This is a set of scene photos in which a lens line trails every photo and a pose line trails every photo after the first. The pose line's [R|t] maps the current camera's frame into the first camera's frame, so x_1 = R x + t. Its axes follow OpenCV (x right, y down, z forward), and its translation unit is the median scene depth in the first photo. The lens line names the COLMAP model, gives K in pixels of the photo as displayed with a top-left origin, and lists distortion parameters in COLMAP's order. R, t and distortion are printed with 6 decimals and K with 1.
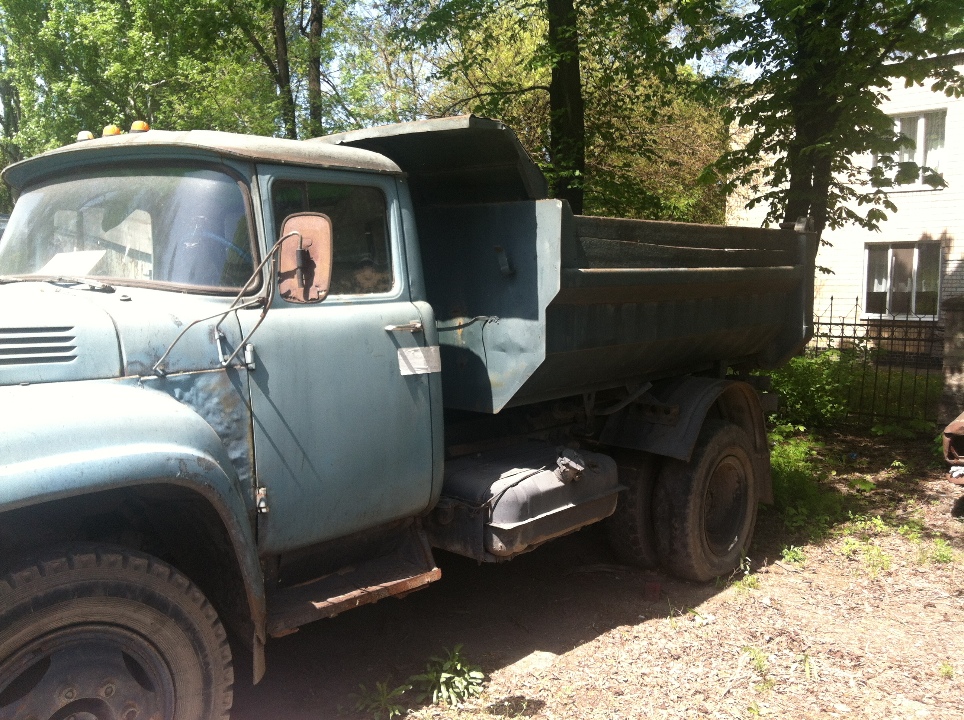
lens RADIAL K [[928.0, 0, 482.0], [0, 928.0, 360.0], [0, 0, 1]] dist [0.114505, -0.278444]
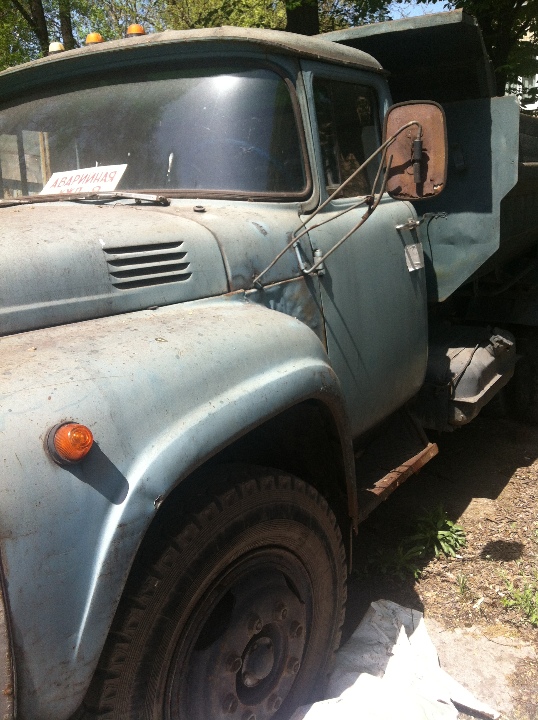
lens RADIAL K [[693.1, 0, 292.6], [0, 693.1, 359.8], [0, 0, 1]] dist [0.114505, -0.278444]
pose [[0.986925, -0.091361, 0.132785, -0.344728], [0.071833, 0.986811, 0.145065, -0.009740], [-0.144287, -0.133630, 0.980472, 0.239405]]
